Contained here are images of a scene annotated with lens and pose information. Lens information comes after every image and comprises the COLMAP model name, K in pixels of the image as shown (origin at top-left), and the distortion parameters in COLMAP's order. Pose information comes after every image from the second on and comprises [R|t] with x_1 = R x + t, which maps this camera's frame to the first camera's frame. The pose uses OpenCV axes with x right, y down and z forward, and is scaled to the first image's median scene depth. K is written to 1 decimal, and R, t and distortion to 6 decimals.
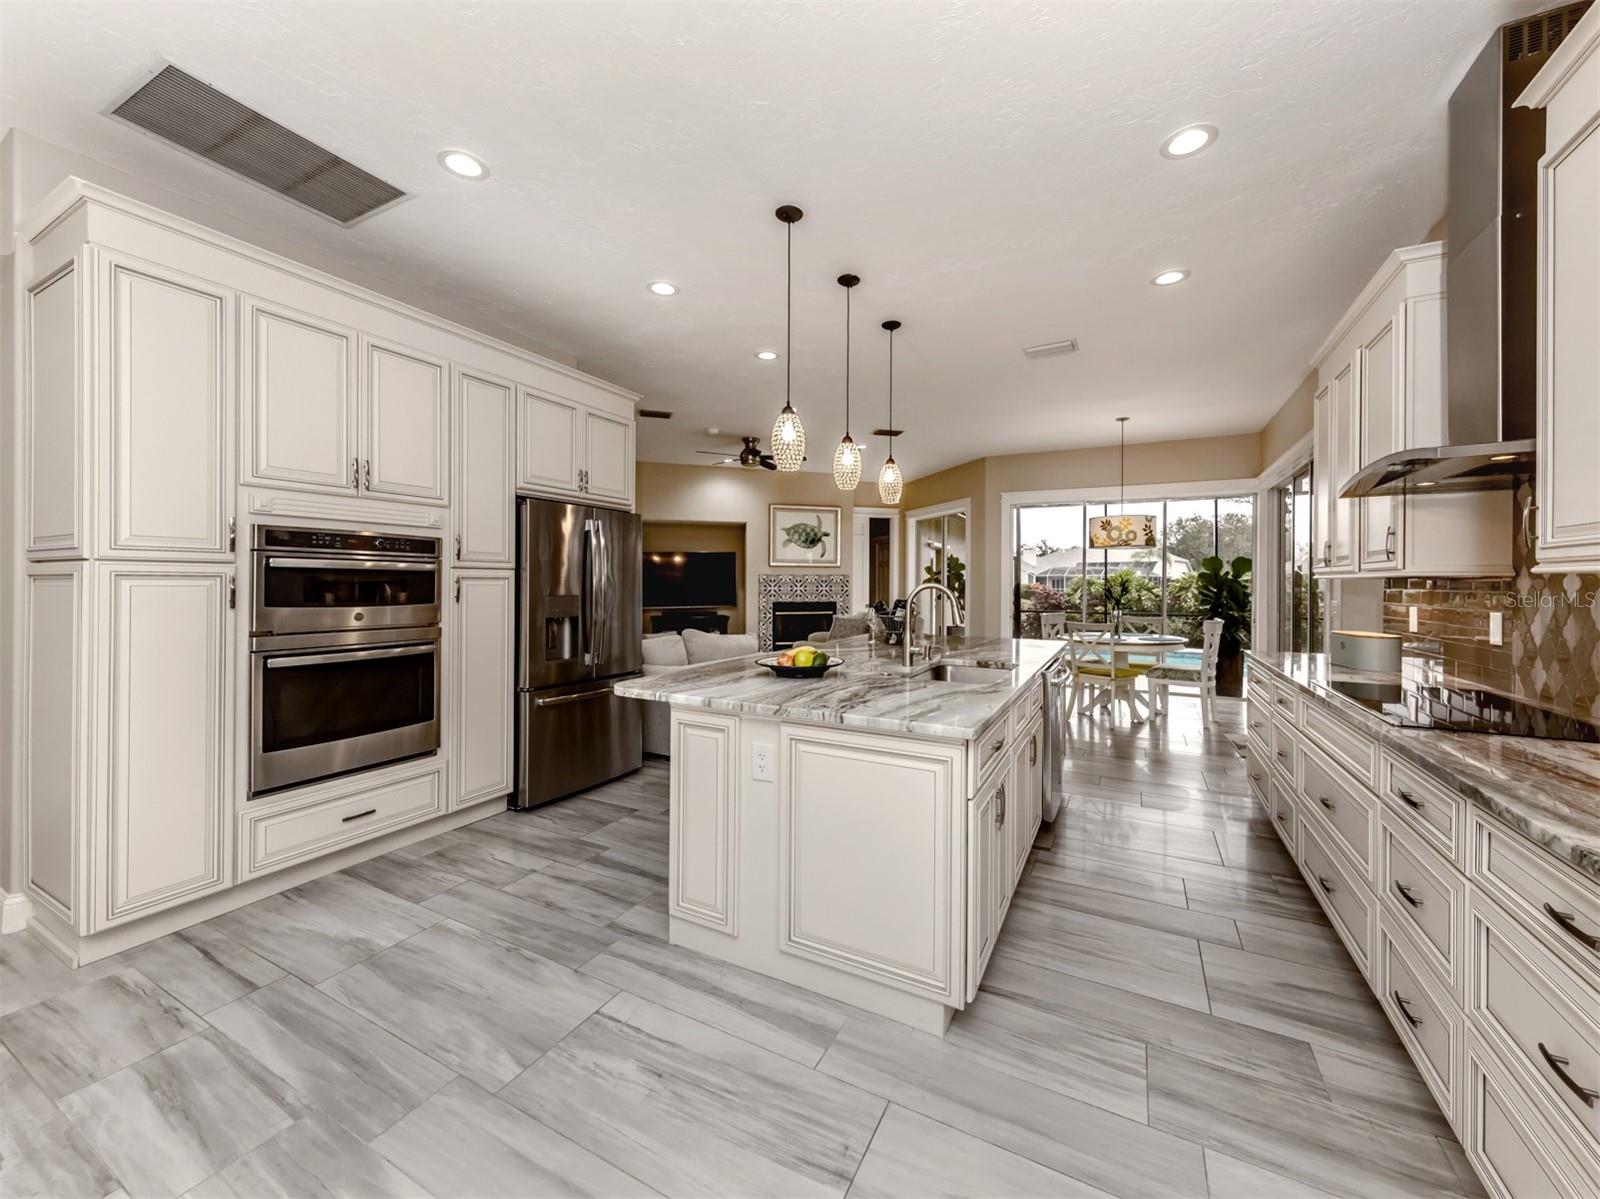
lens RADIAL K [[609.1, 0, 809.1], [0, 609.1, 604.3], [0, 0, 1]] dist [0.006346, 0.000055]
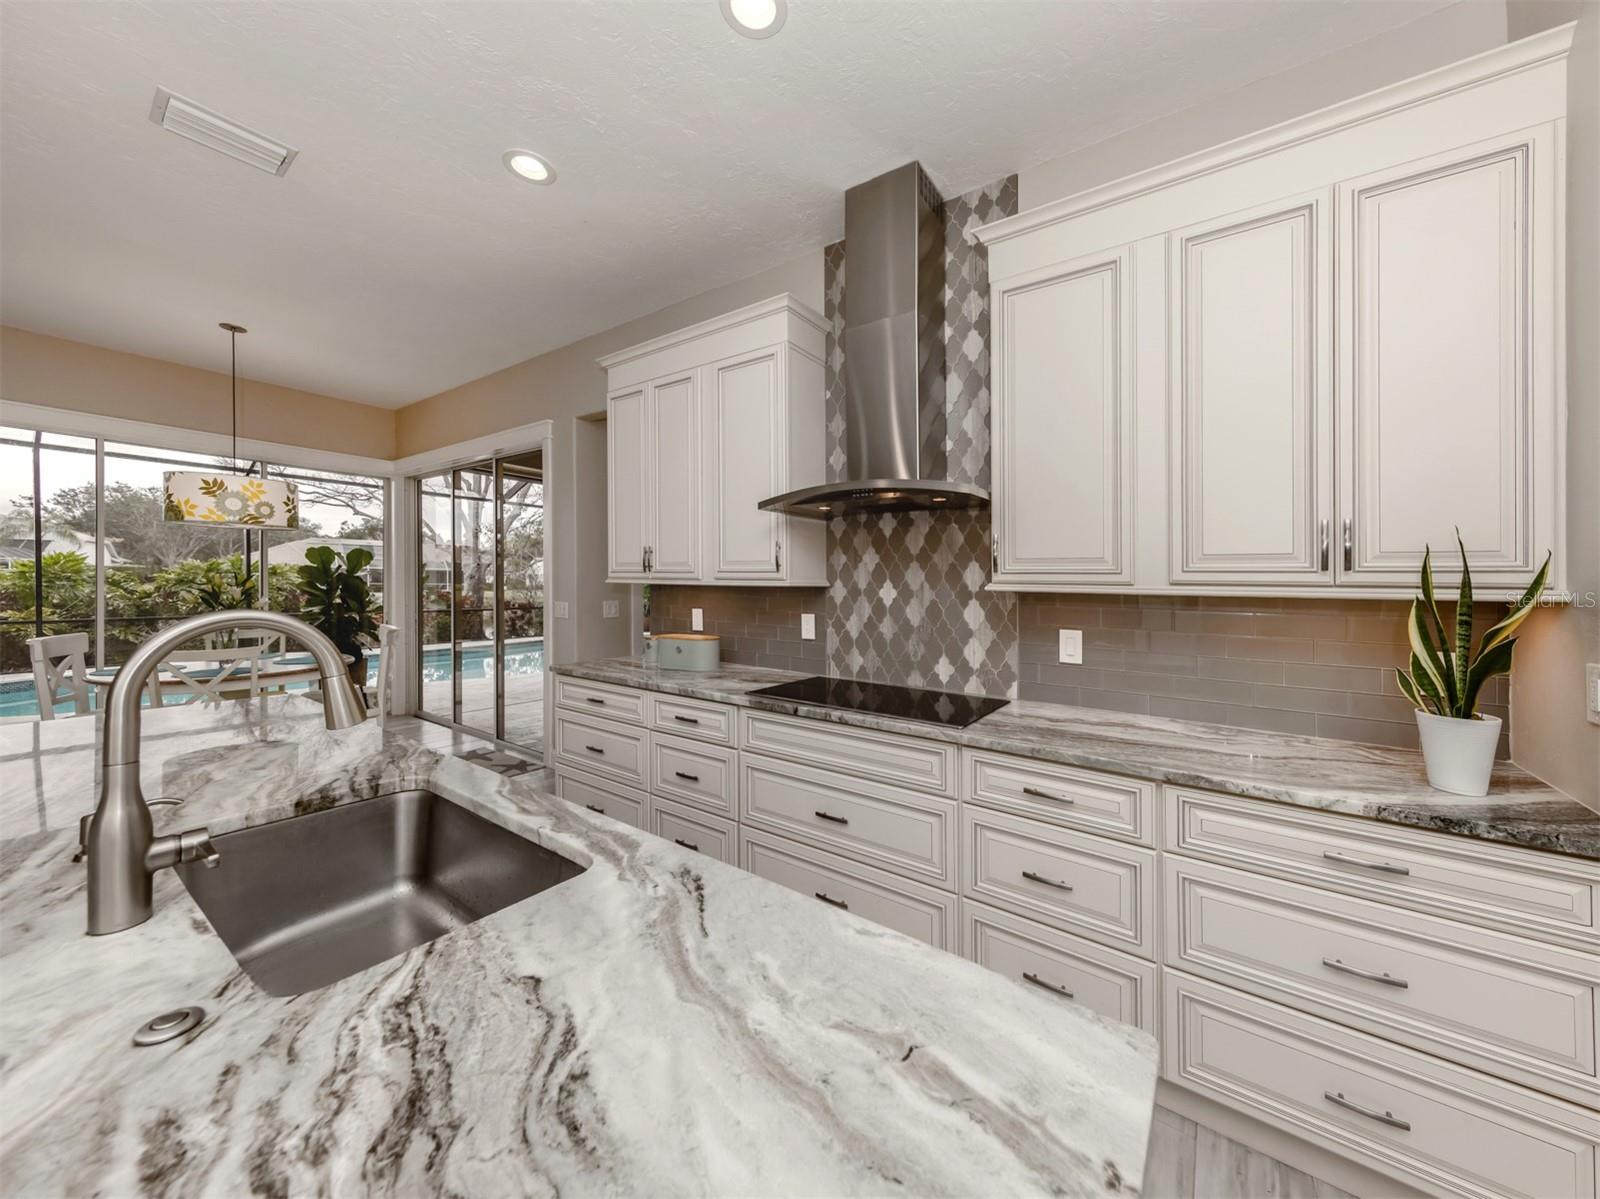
lens RADIAL K [[572.7, 0, 833.1], [0, 572.7, 599.0], [0, 0, 1]] dist [0.006077, -0.000267]
pose [[0.112996, -0.031402, 0.993099, -0.053497], [0.022699, 0.999321, 0.029016, -0.043133], [-0.993336, 0.019263, 0.113632, 0.682987]]
